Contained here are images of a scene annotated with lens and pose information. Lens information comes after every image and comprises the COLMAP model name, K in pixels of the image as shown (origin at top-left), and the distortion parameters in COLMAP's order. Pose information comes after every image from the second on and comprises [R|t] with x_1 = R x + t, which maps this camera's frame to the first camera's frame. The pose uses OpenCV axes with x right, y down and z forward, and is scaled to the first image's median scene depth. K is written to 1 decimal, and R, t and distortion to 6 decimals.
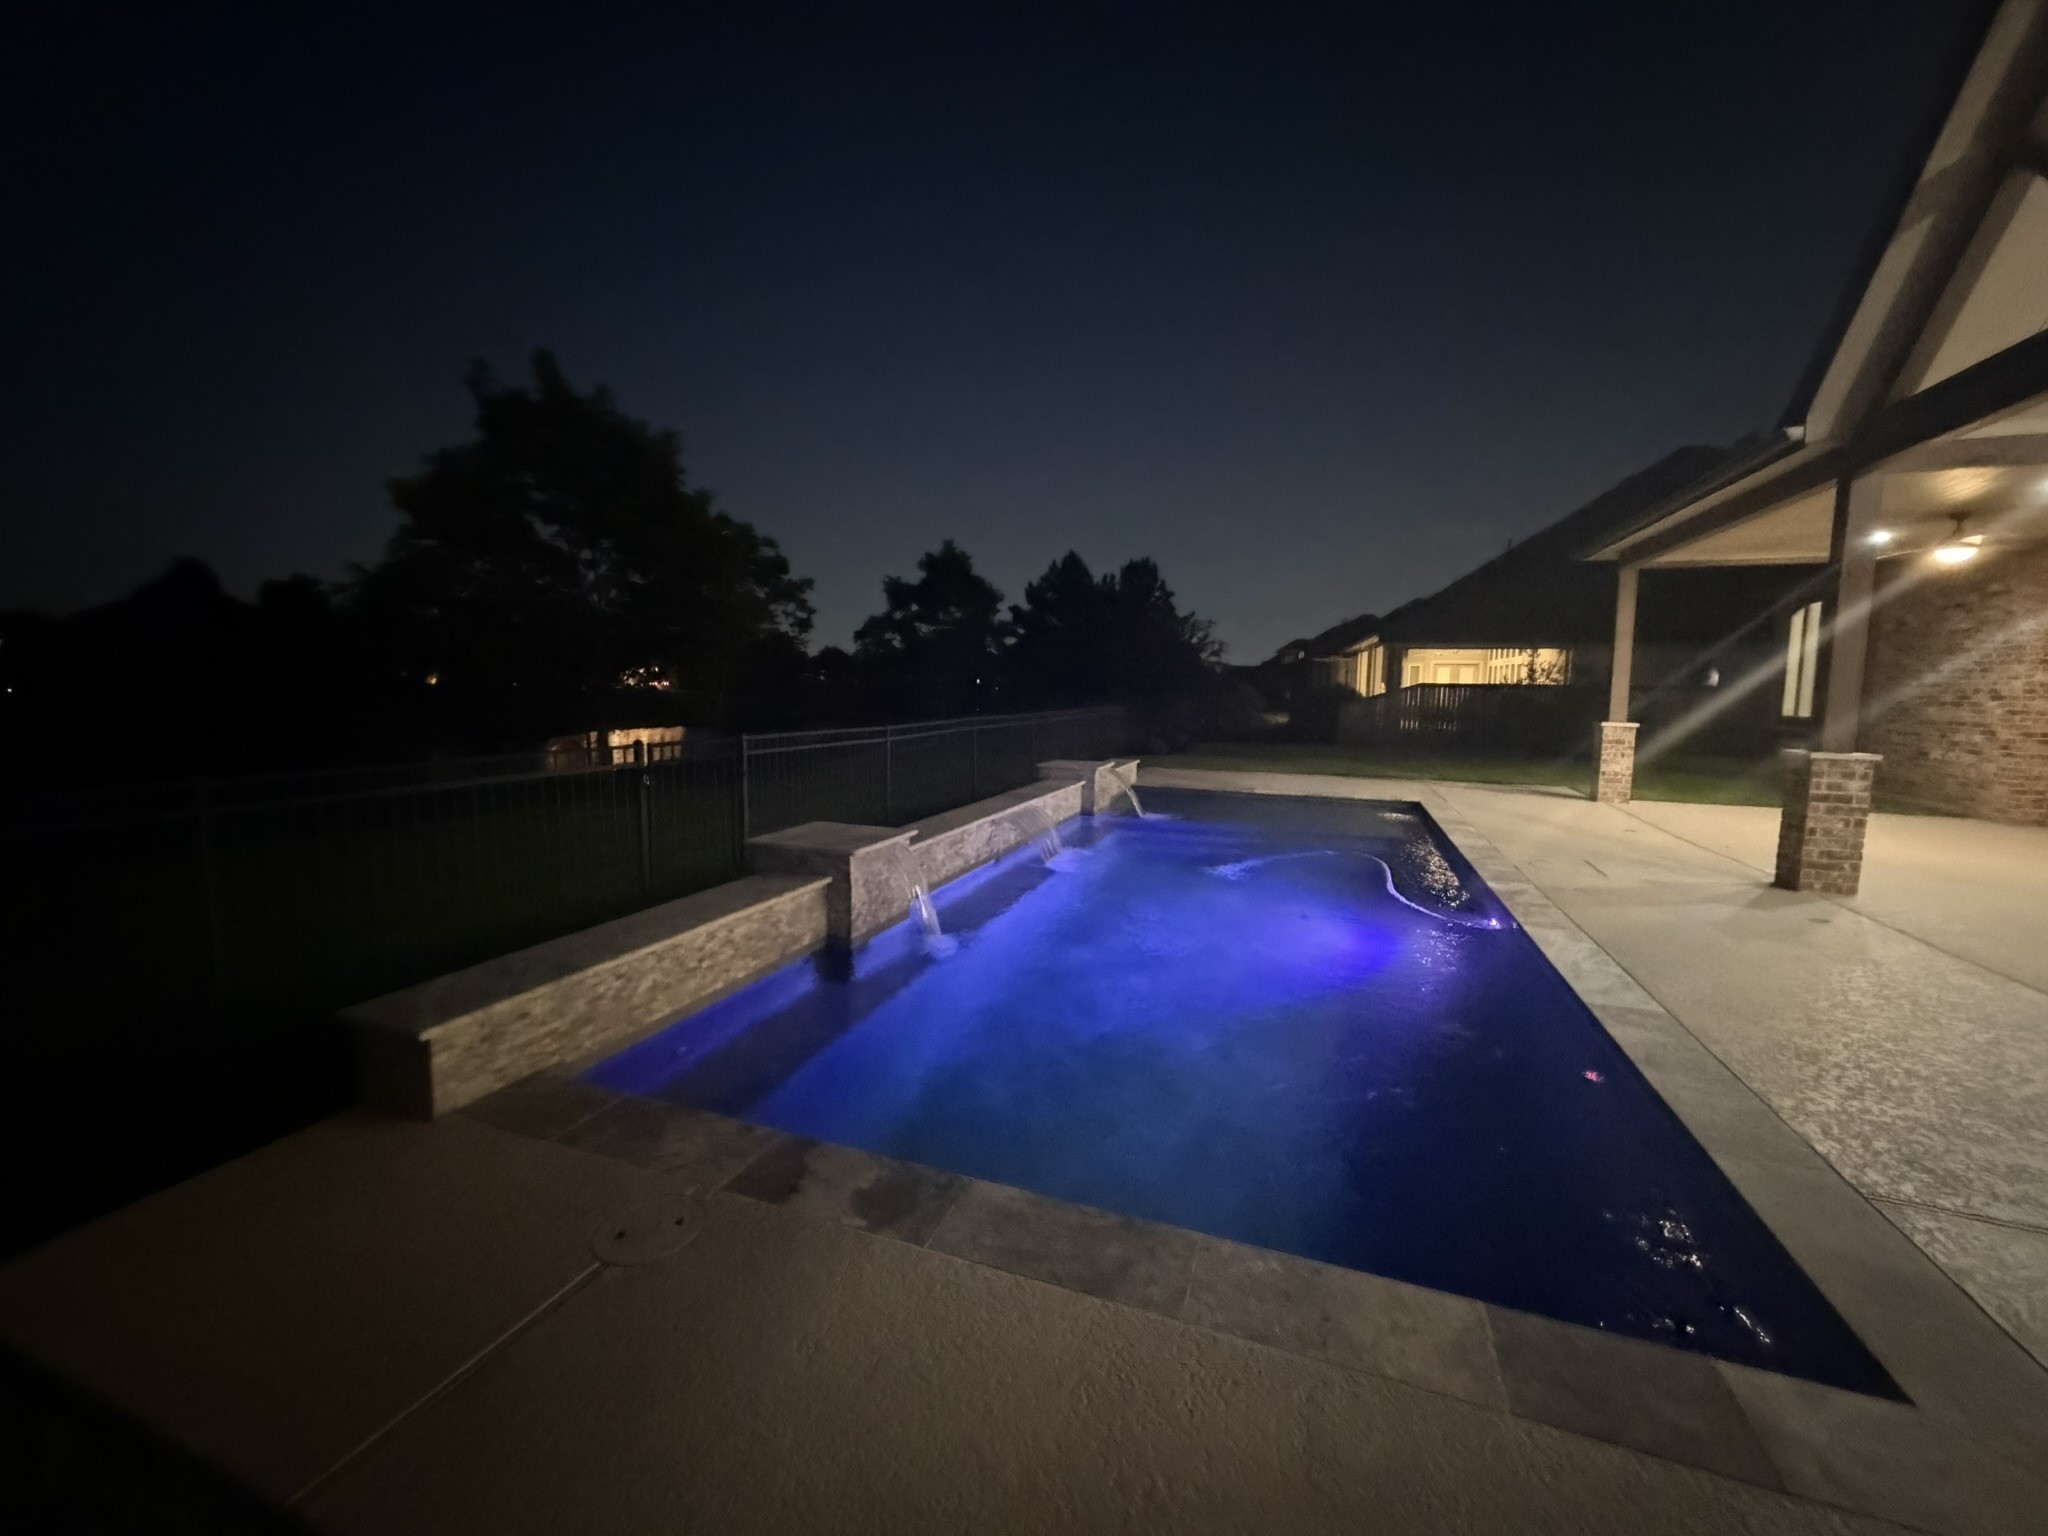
lens RADIAL K [[818.1, 0, 1024.0], [0, 818.1, 768.0], [0, 0, 1]] dist [-0.000557, 0.000271]
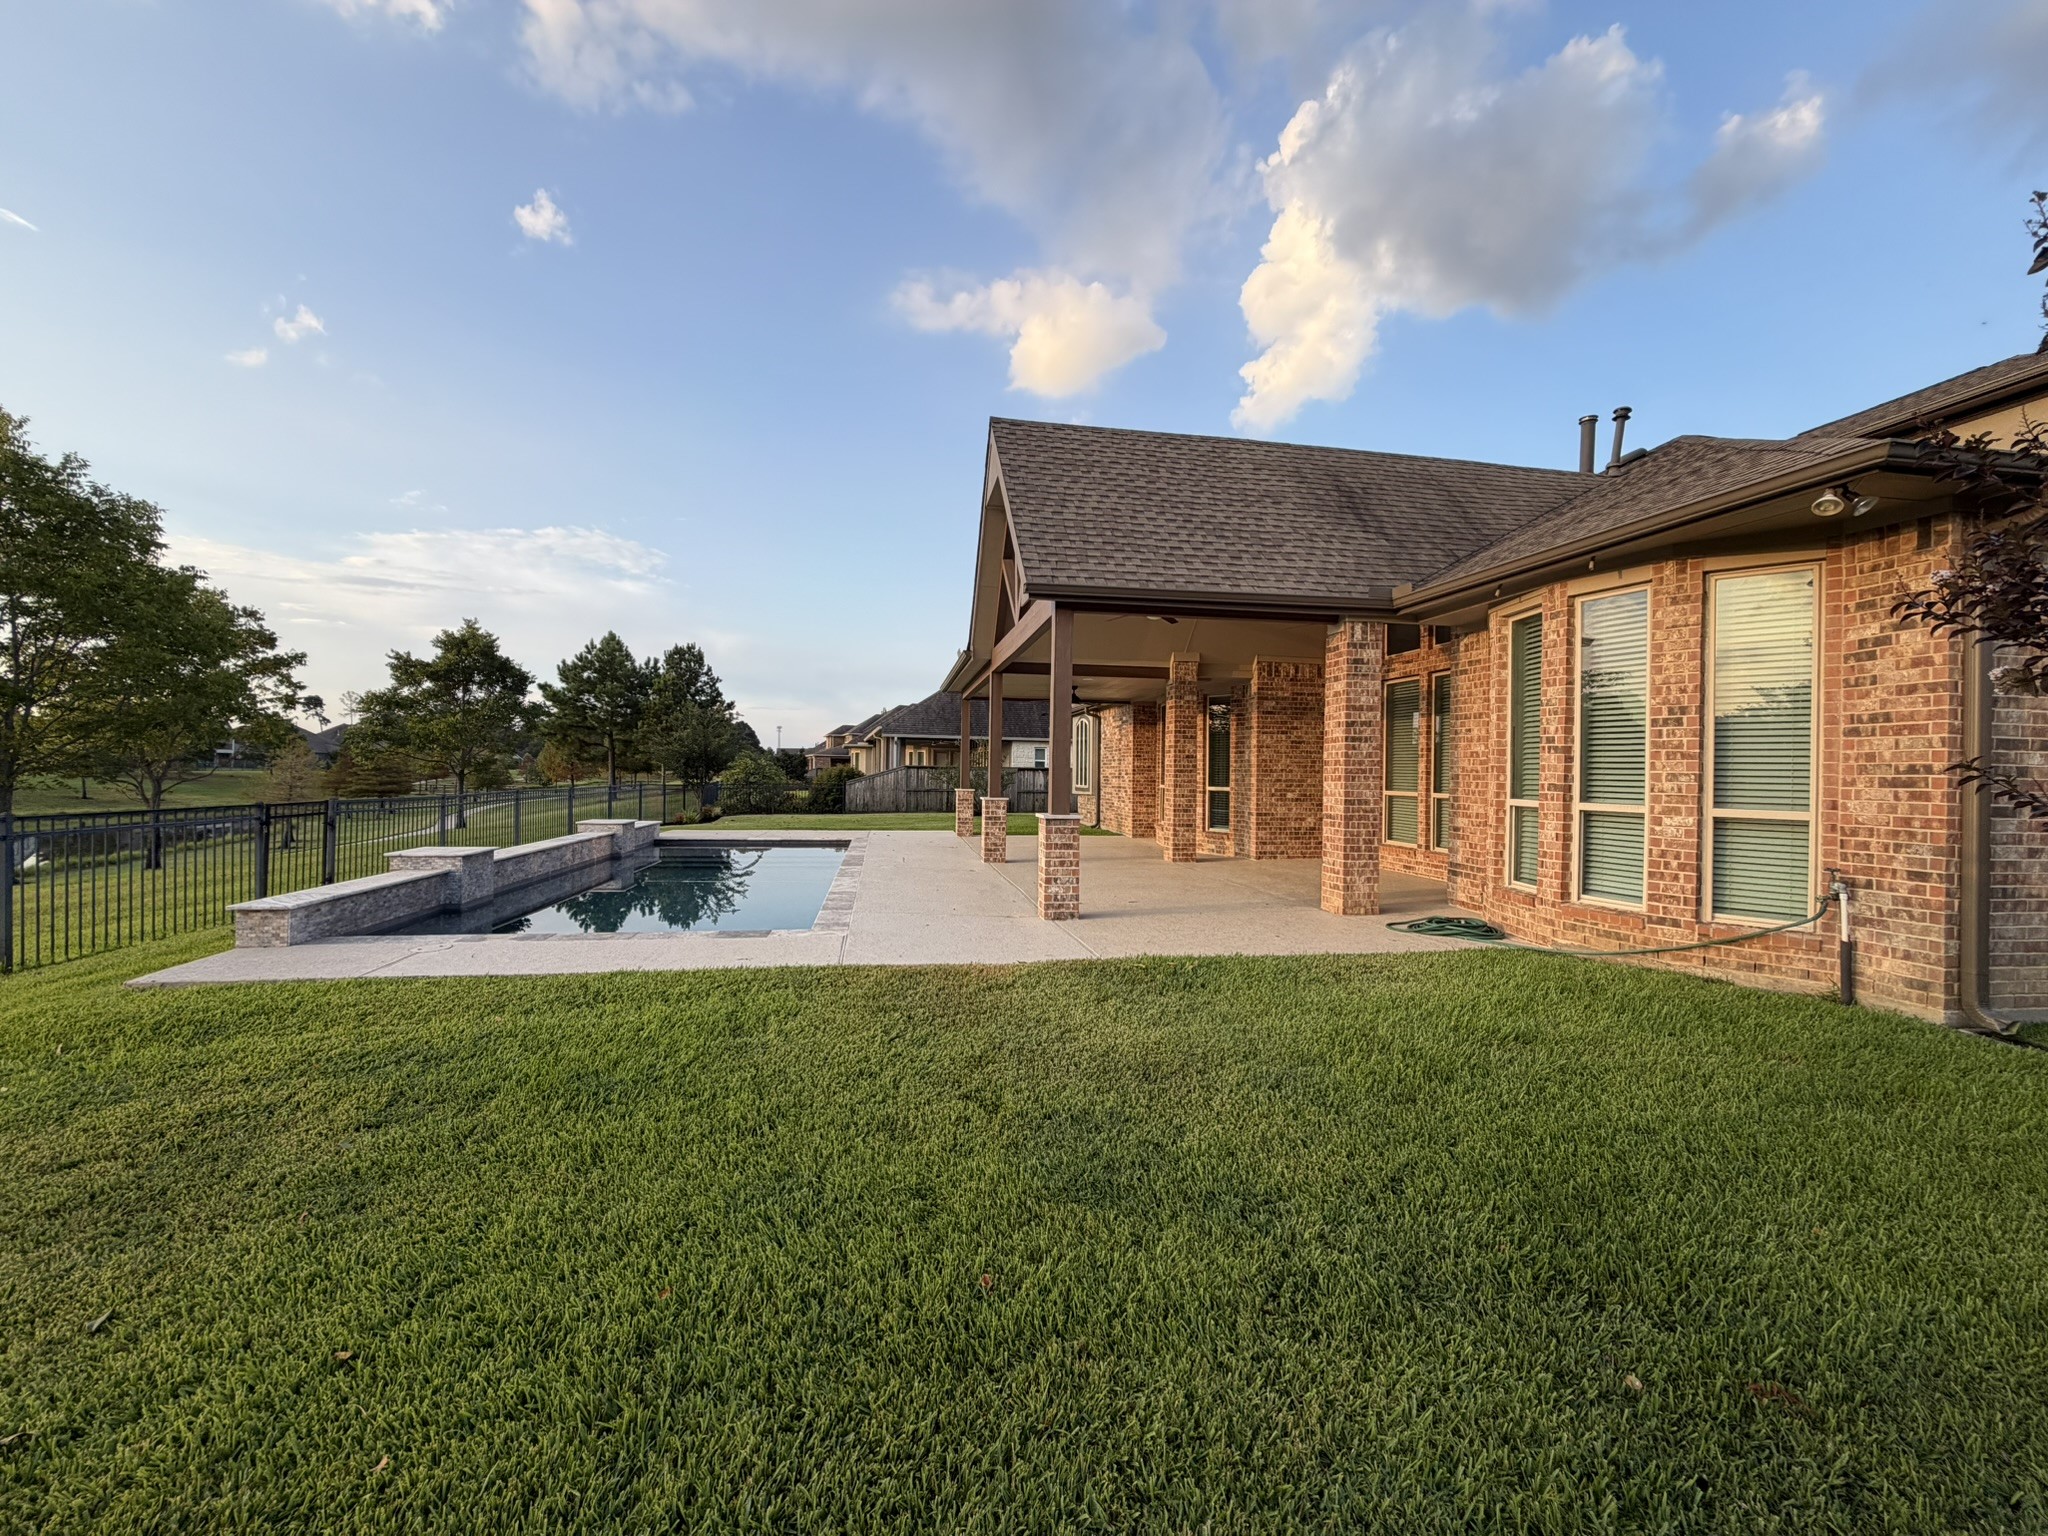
lens RADIAL K [[818.1, 0, 1024.0], [0, 818.1, 768.0], [0, 0, 1]] dist [-0.000557, 0.000271]
pose [[0.866984, 0.001501, 0.498335, -0.004764], [0.048062, 0.995082, -0.086614, 0.017575], [-0.496014, 0.099043, 0.862648, -0.167265]]
